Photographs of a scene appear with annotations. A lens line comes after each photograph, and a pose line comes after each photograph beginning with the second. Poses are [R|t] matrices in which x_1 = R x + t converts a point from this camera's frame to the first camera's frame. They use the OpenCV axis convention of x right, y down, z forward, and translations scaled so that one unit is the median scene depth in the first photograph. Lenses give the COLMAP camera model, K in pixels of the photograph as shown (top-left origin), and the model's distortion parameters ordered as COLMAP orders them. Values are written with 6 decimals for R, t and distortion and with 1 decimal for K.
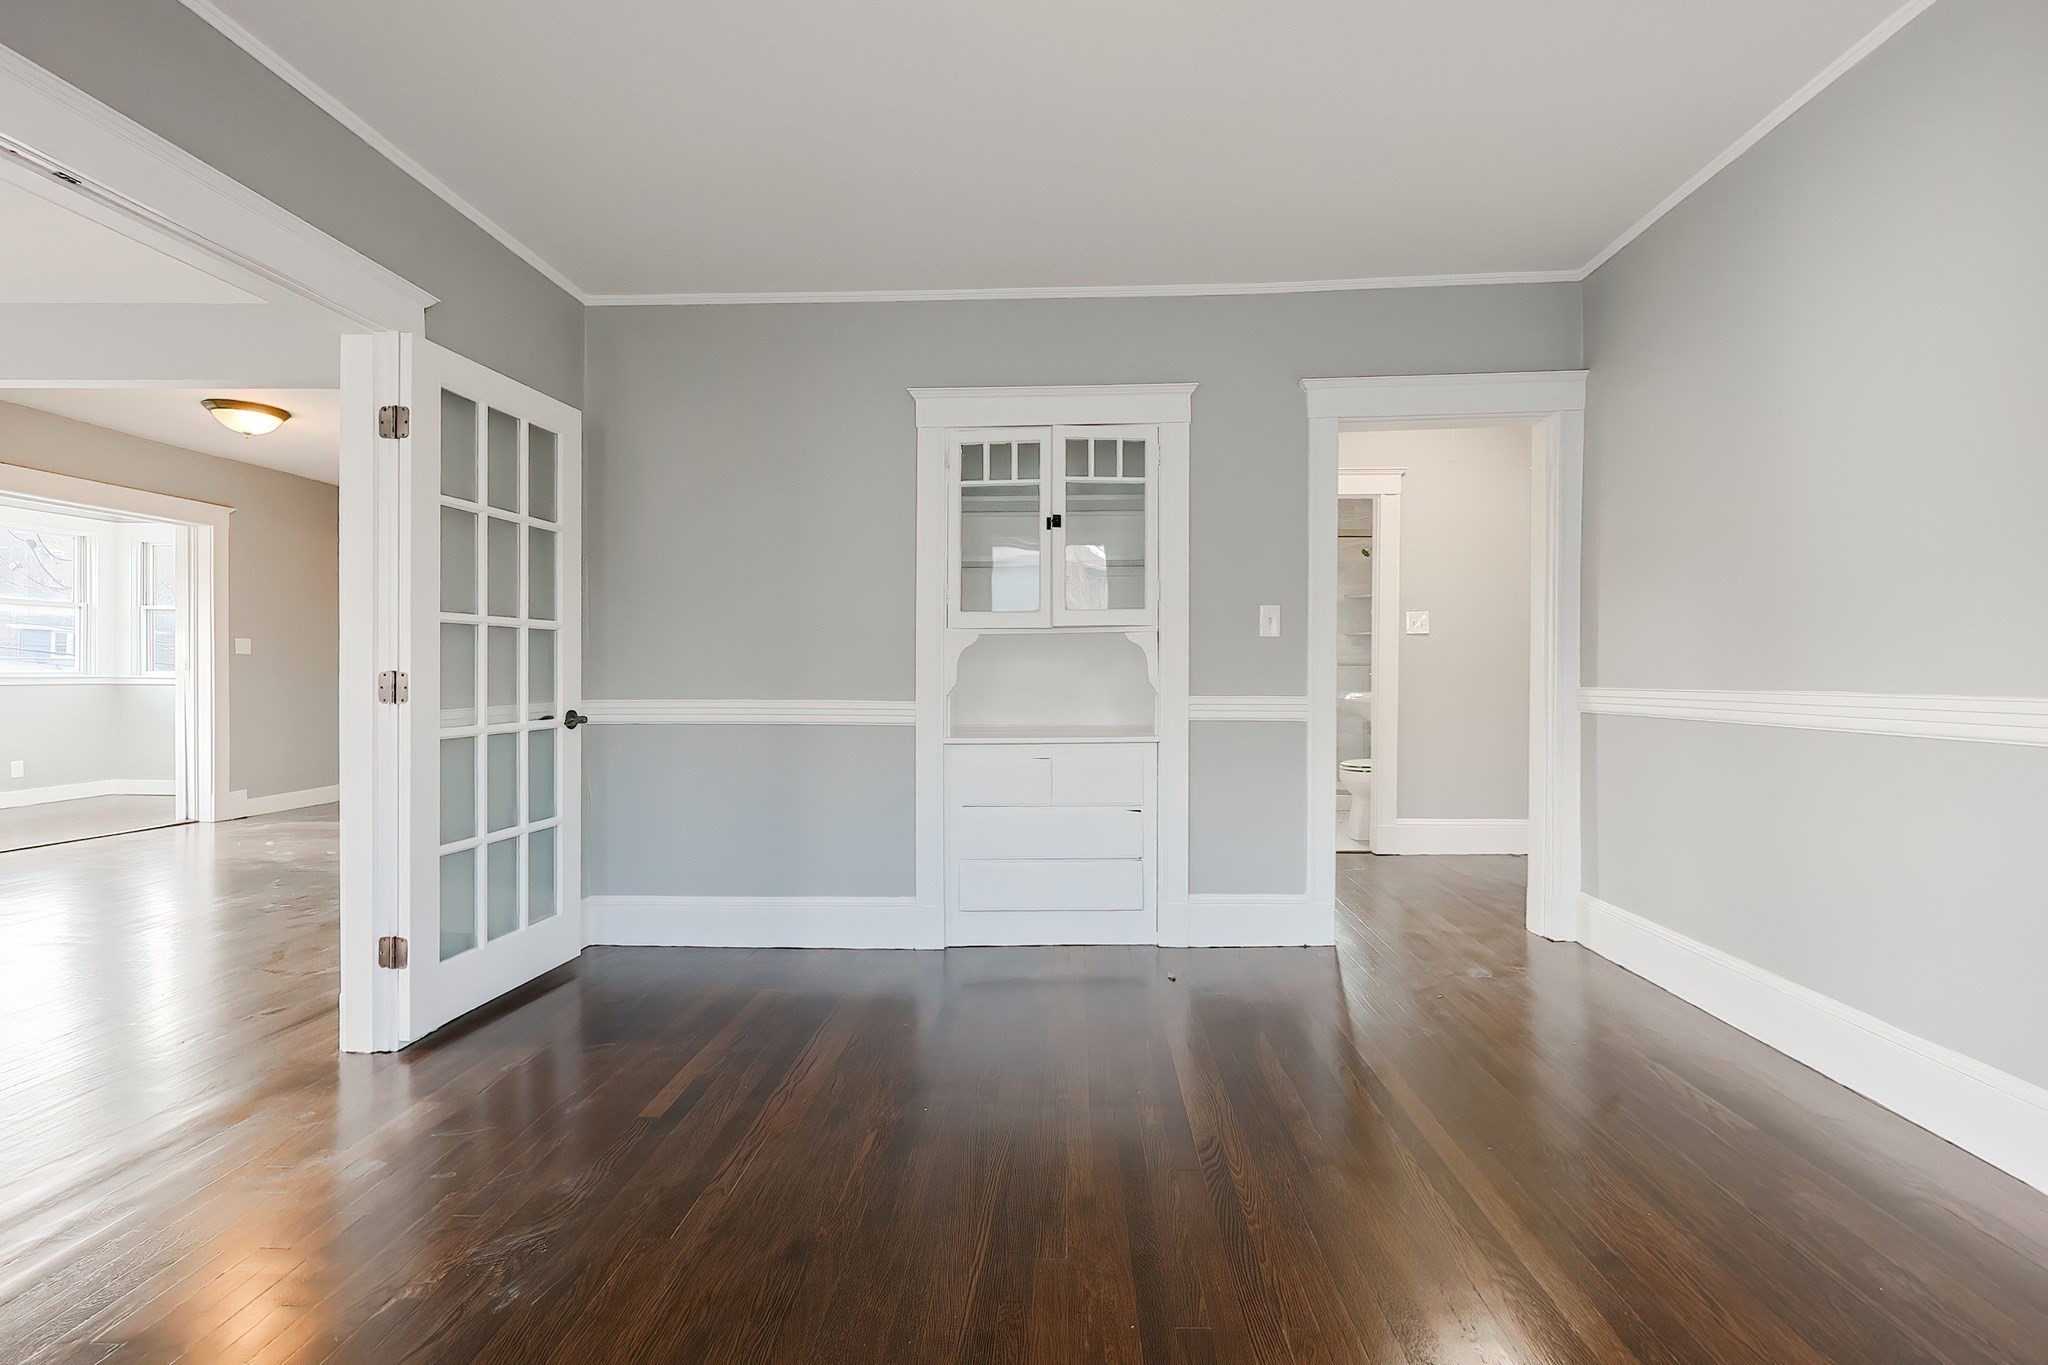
lens RADIAL K [[891.2, 0, 1033.9], [0, 891.2, 673.6], [0, 0, 1]] dist [0.000832, 0.000489]
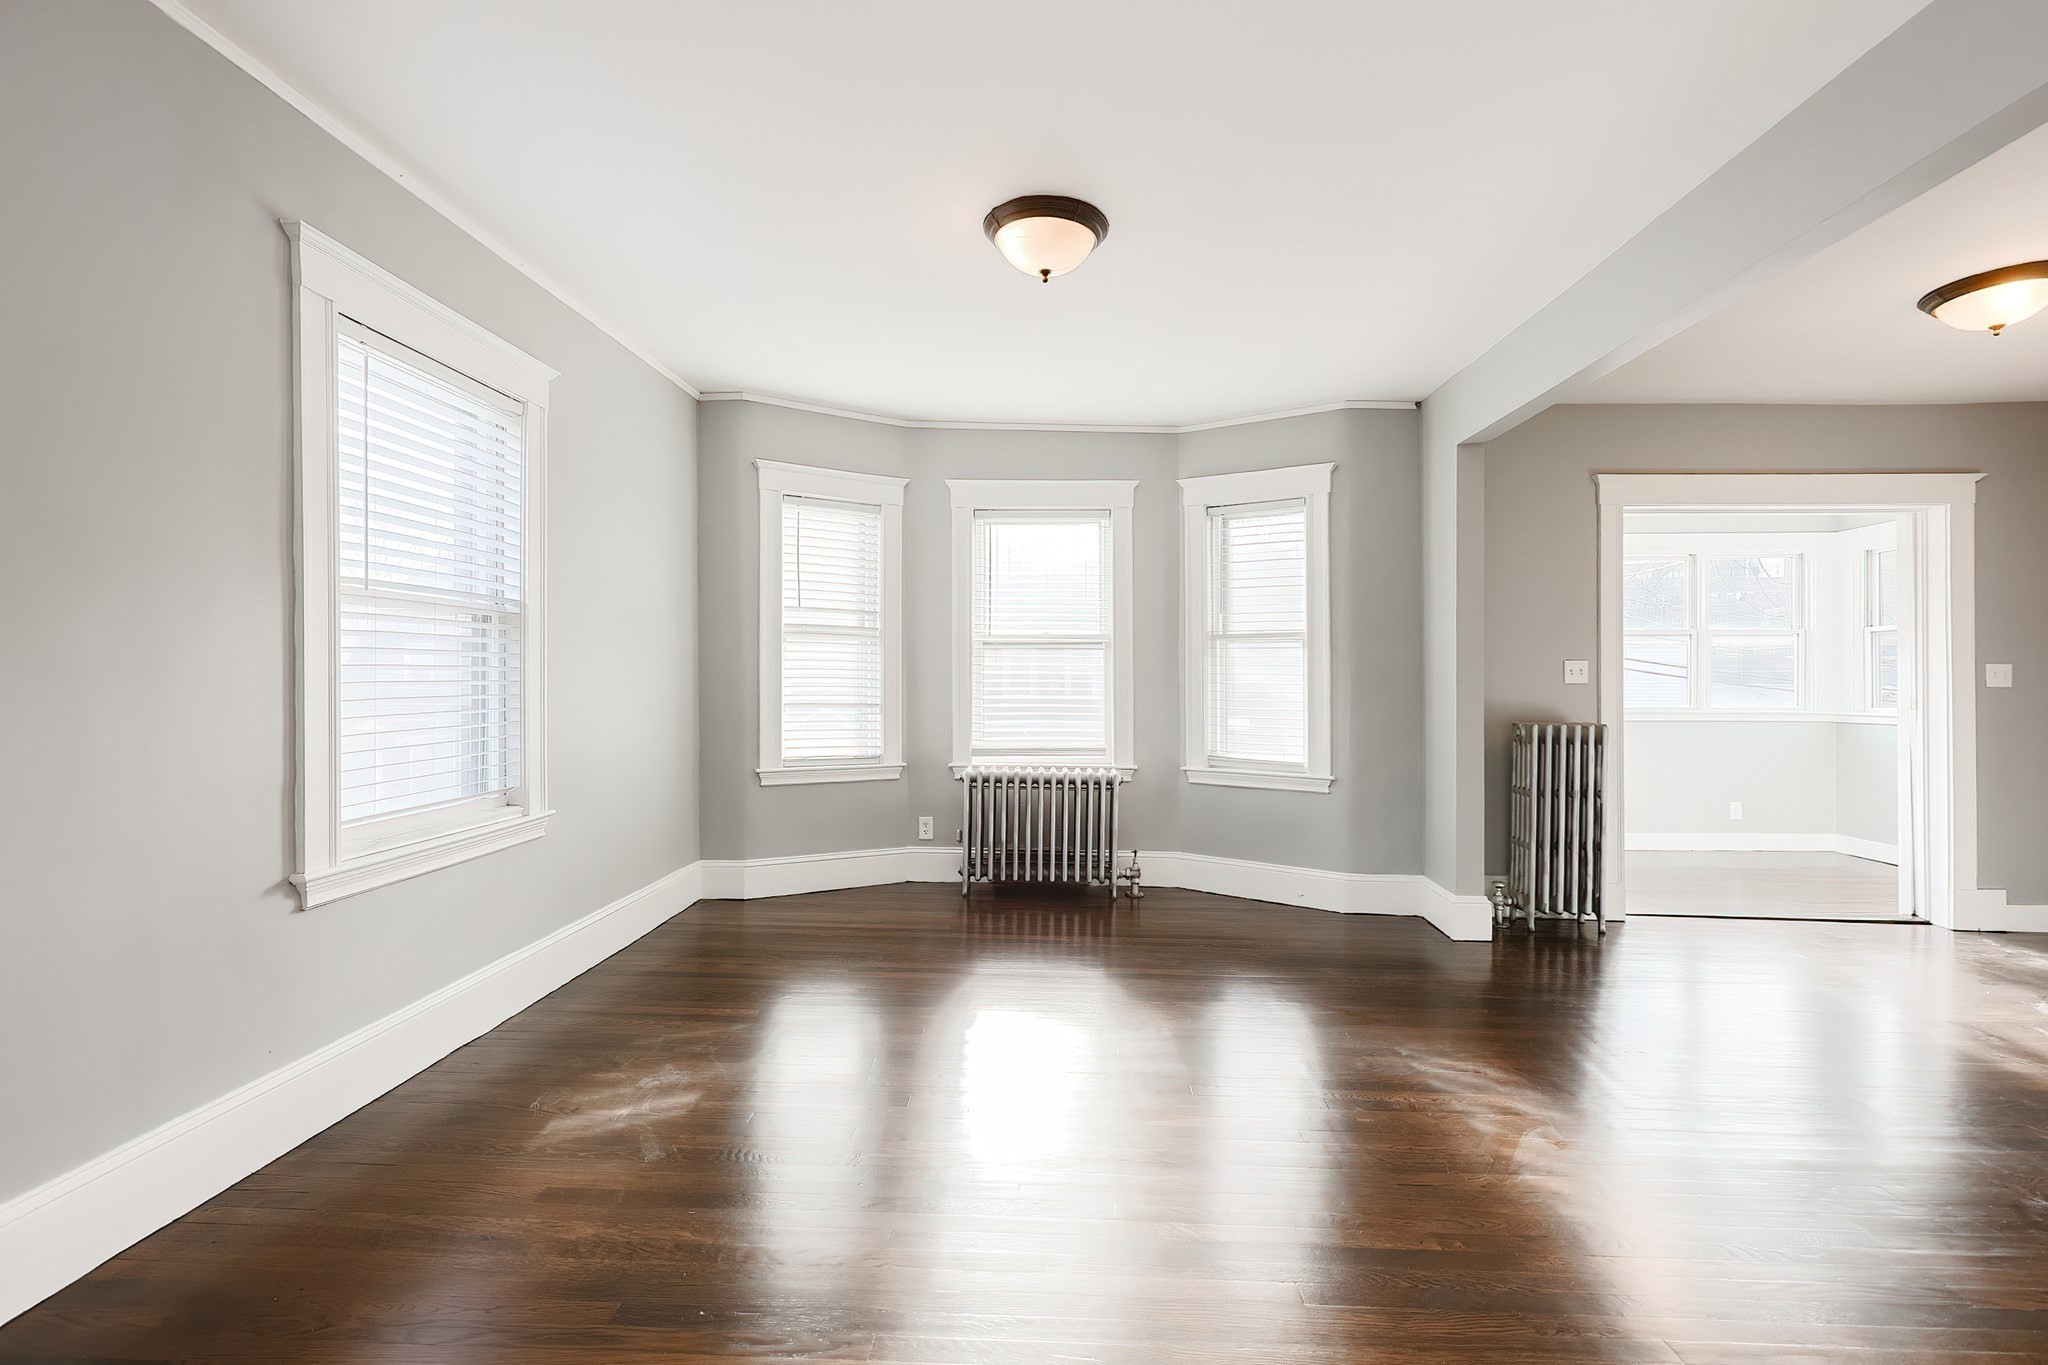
lens RADIAL K [[874.4, 0, 1028.8], [0, 874.4, 678.2], [0, 0, 1]] dist [-0.000934, 0.000014]
pose [[-0.003841, -0.015880, -0.999867, -0.223672], [-0.008313, 0.999840, -0.015848, -0.012385], [0.999958, 0.008251, -0.003972, 0.269780]]
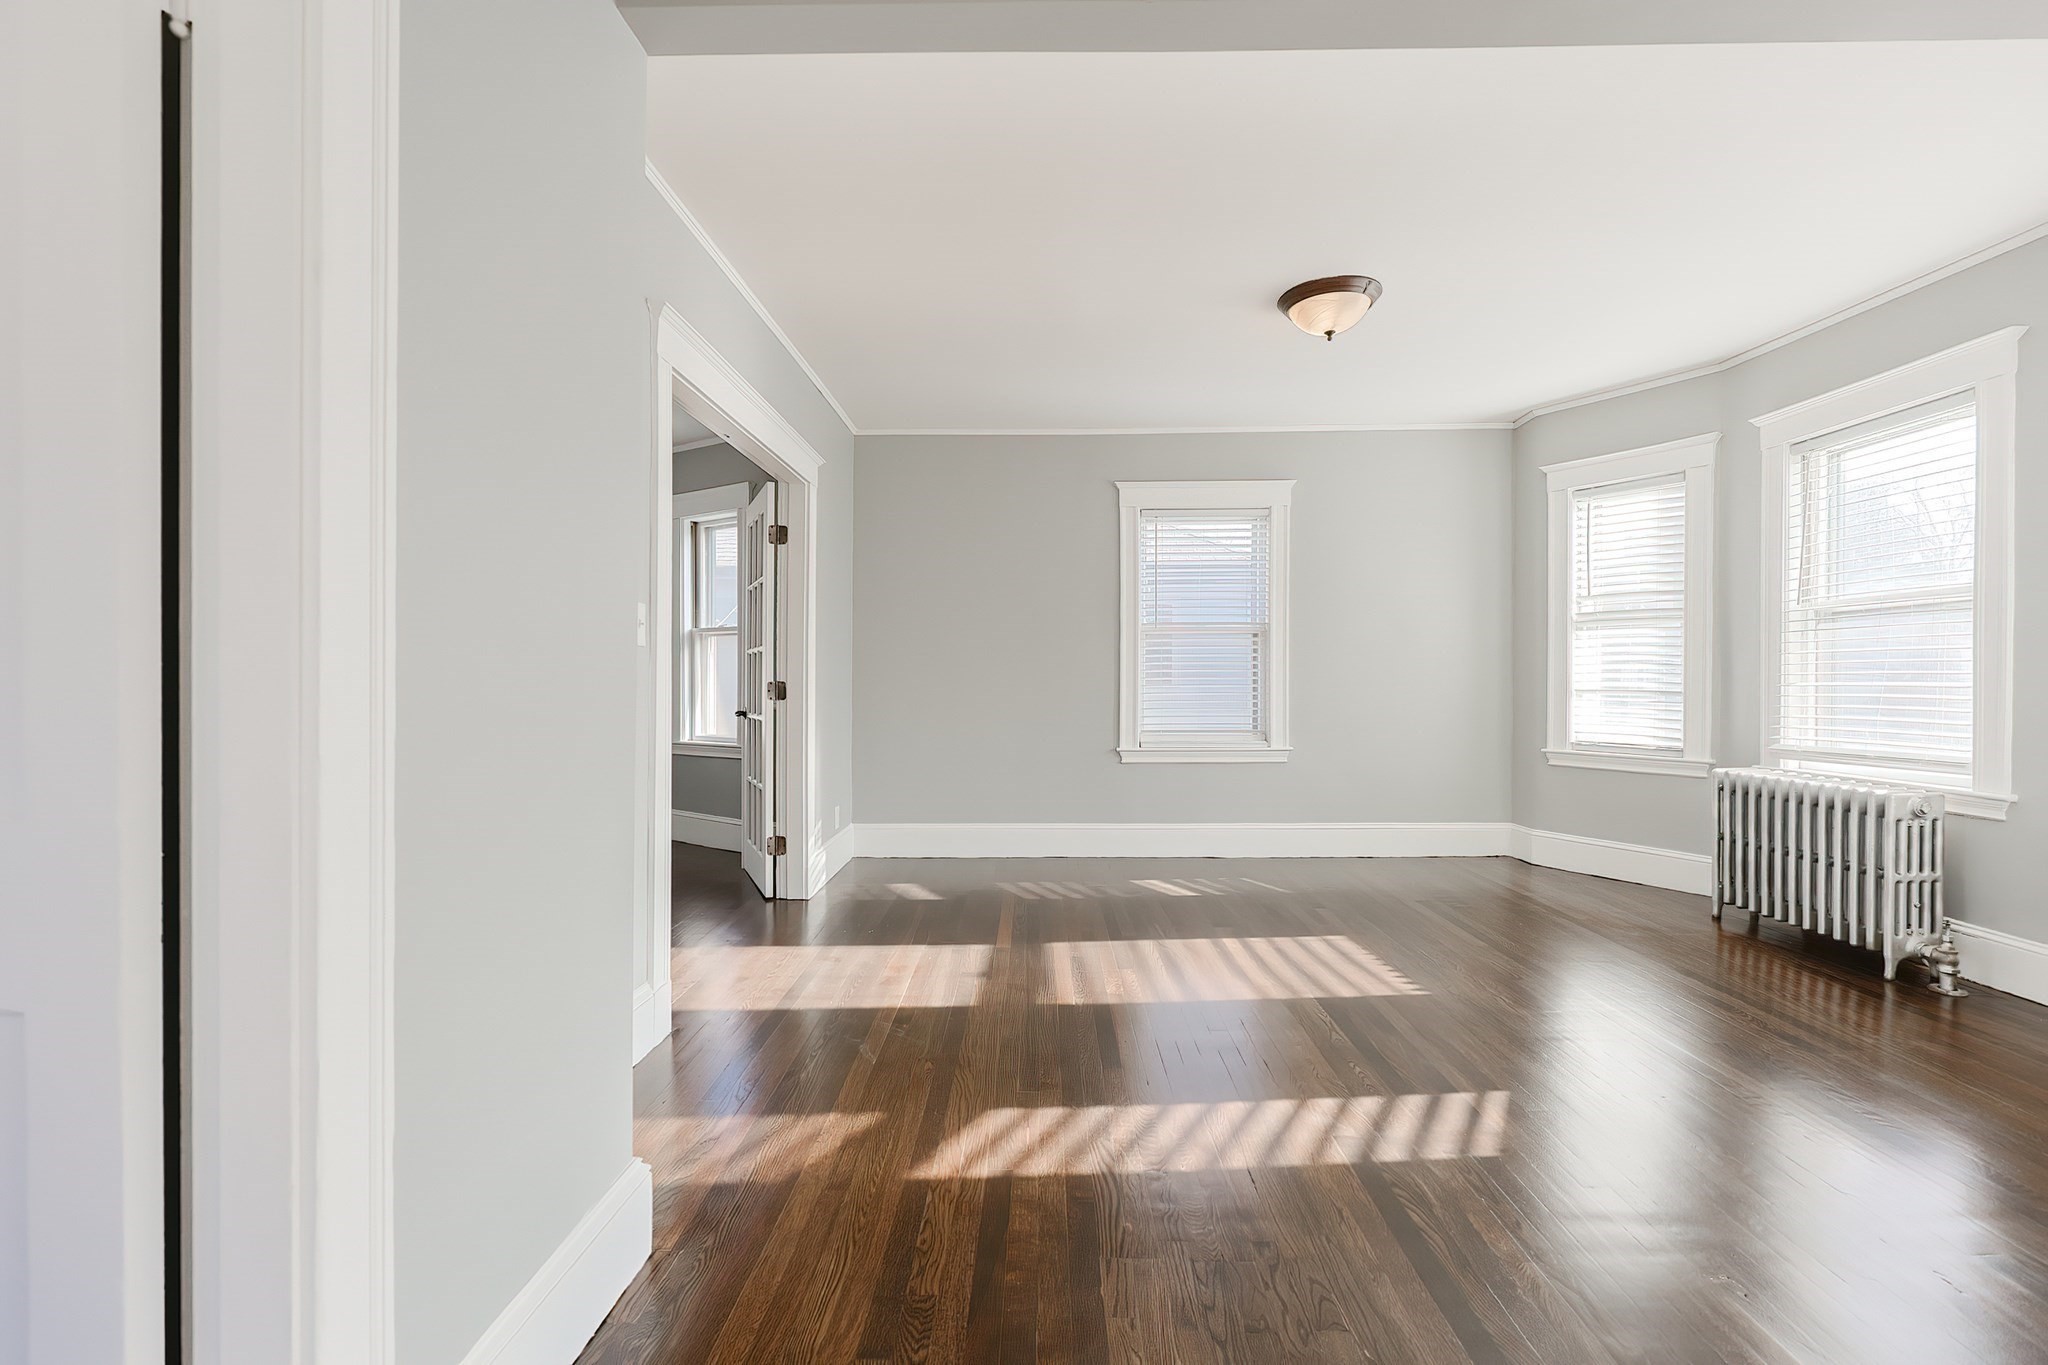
lens RADIAL K [[882.8, 0, 1036.2], [0, 882.8, 690.7], [0, 0, 1]] dist [0.000079, -0.000277]
pose [[-0.999627, -0.013550, -0.023704, -0.455957], [-0.013847, 0.999827, 0.012446, -0.003521], [0.023532, 0.012770, -0.999642, 0.810509]]
